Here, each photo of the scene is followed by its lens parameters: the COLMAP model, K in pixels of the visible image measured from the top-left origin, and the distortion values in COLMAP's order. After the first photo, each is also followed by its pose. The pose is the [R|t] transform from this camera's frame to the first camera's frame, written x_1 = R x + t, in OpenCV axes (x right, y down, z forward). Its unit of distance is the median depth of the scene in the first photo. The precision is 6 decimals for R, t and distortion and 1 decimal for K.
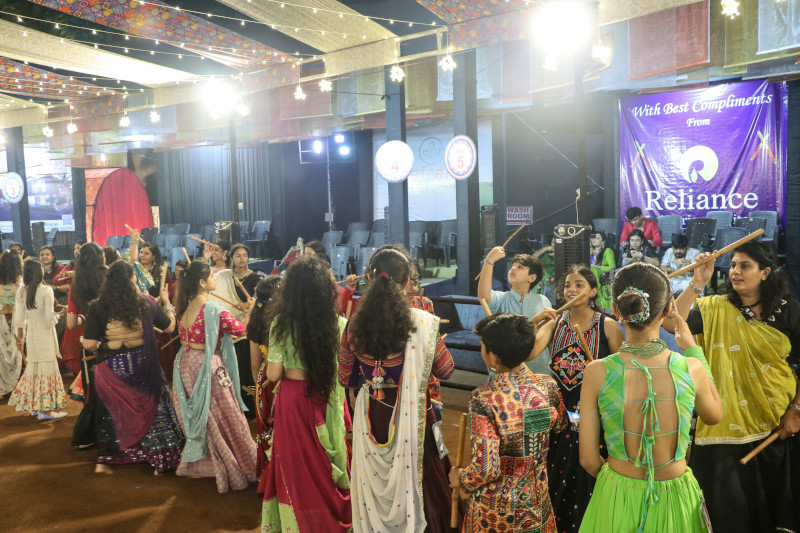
lens RADIAL K [[657.4, 0, 394.9], [0, 657.4, 260.7], [0, 0, 1]] dist [-0.145748, 0.098013]
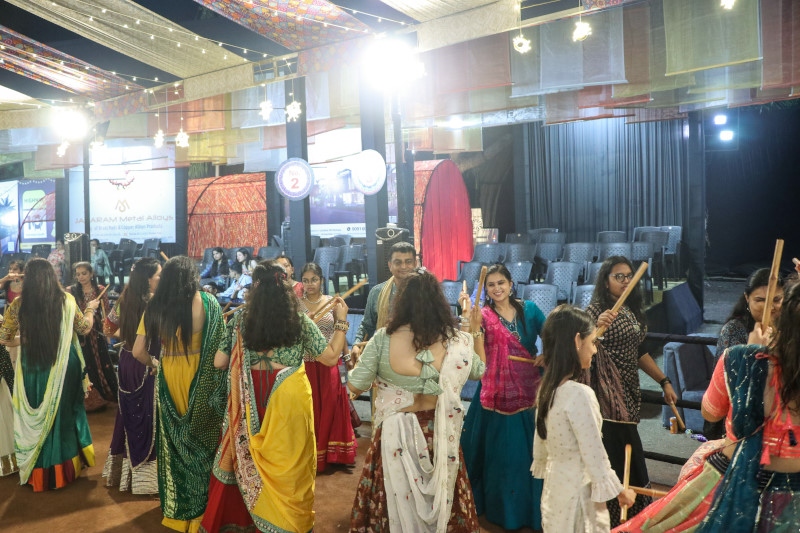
lens RADIAL K [[657.4, 0, 400.6], [0, 657.4, 265.6], [0, 0, 1]] dist [-0.145748, 0.098013]
pose [[0.943034, 0.021971, -0.331969, -0.349268], [-0.024643, 0.999689, -0.003841, -0.010633], [0.331782, 0.011803, 0.943282, 0.347199]]
